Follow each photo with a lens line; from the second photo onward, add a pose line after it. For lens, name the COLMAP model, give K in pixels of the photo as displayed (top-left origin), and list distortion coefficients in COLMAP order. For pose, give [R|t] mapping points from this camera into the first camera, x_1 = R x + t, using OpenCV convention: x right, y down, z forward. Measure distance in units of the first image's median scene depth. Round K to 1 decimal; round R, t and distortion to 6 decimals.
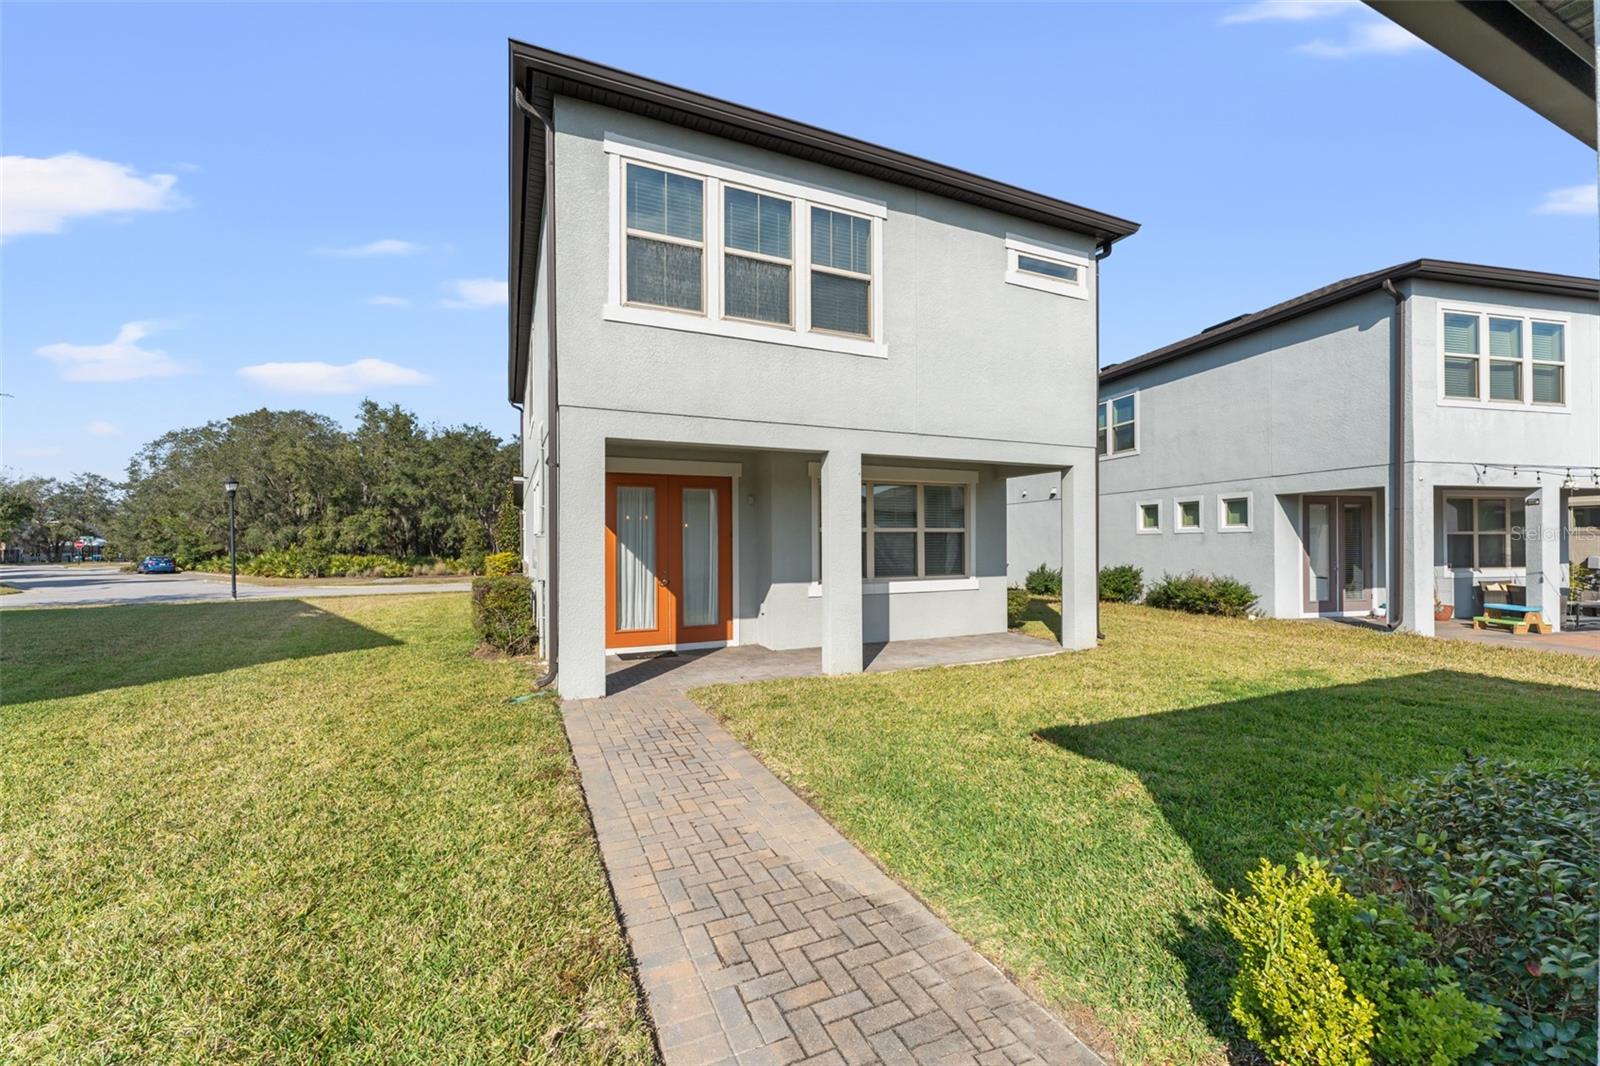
lens RADIAL K [[638.9, 0, 798.9], [0, 638.9, 542.0], [0, 0, 1]] dist [0.000668, 0.000528]
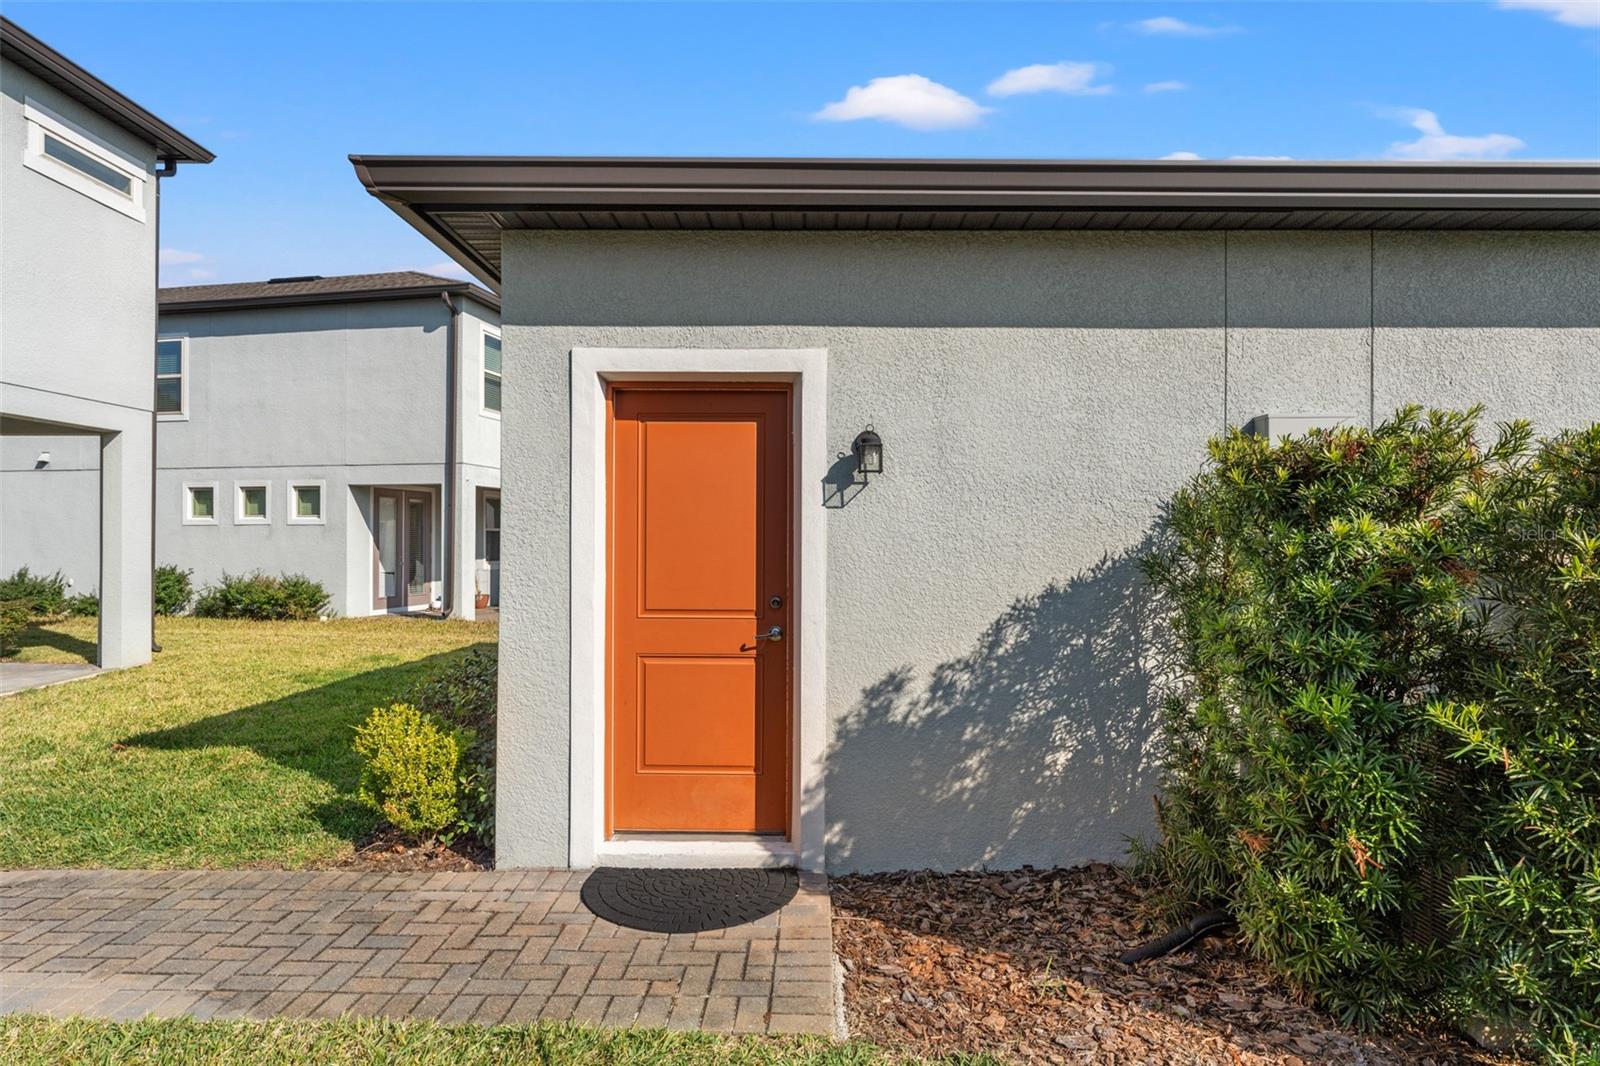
lens RADIAL K [[889.7, 0, 800.0], [0, 889.7, 533.0], [0, 0, 1]] dist [-0.003047, 0.000104]
pose [[0.432793, 0.015177, 0.901365, -0.158004], [-0.005148, 0.999884, -0.014364, 0.013034], [-0.901478, 0.001576, 0.432821, -0.177989]]
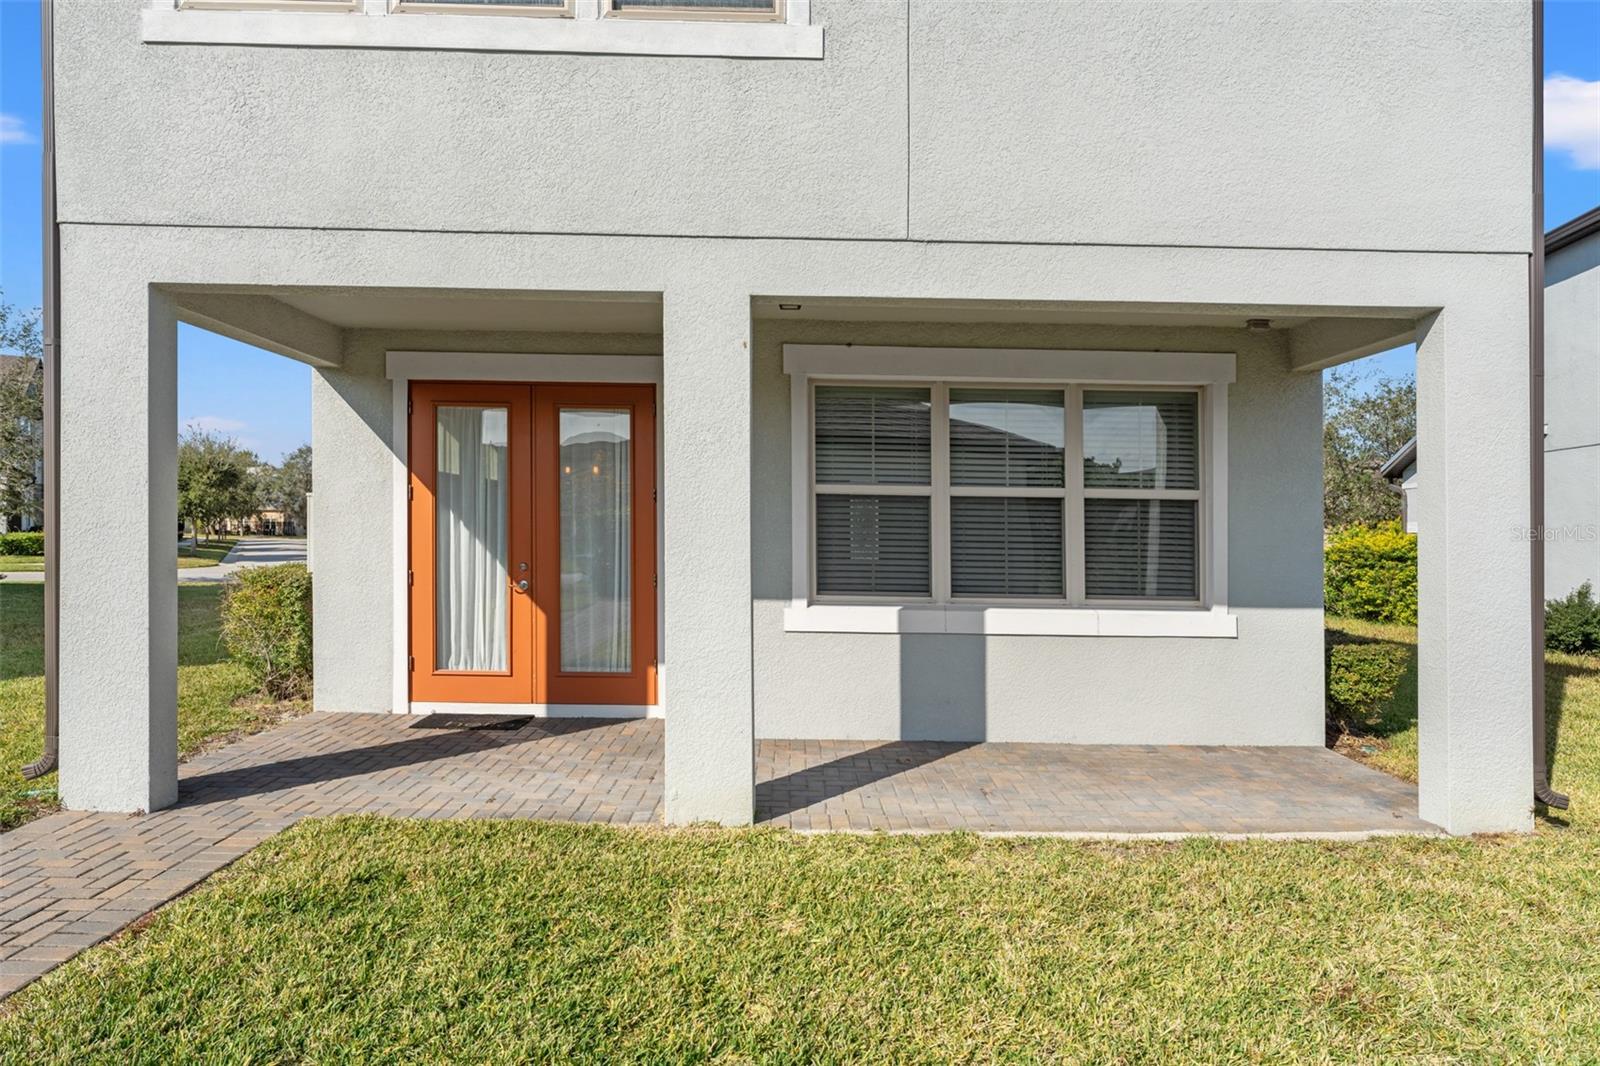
lens RADIAL K [[947.0, 0, 800.0], [0, 947.0, 533.0], [0, 0, 1]] dist [0.019226, 0.000515]
pose [[0.915043, 0.021986, -0.402756, 0.276904], [-0.019887, 0.999758, 0.009393, 0.005881], [0.402865, -0.000586, 0.915259, 0.325936]]
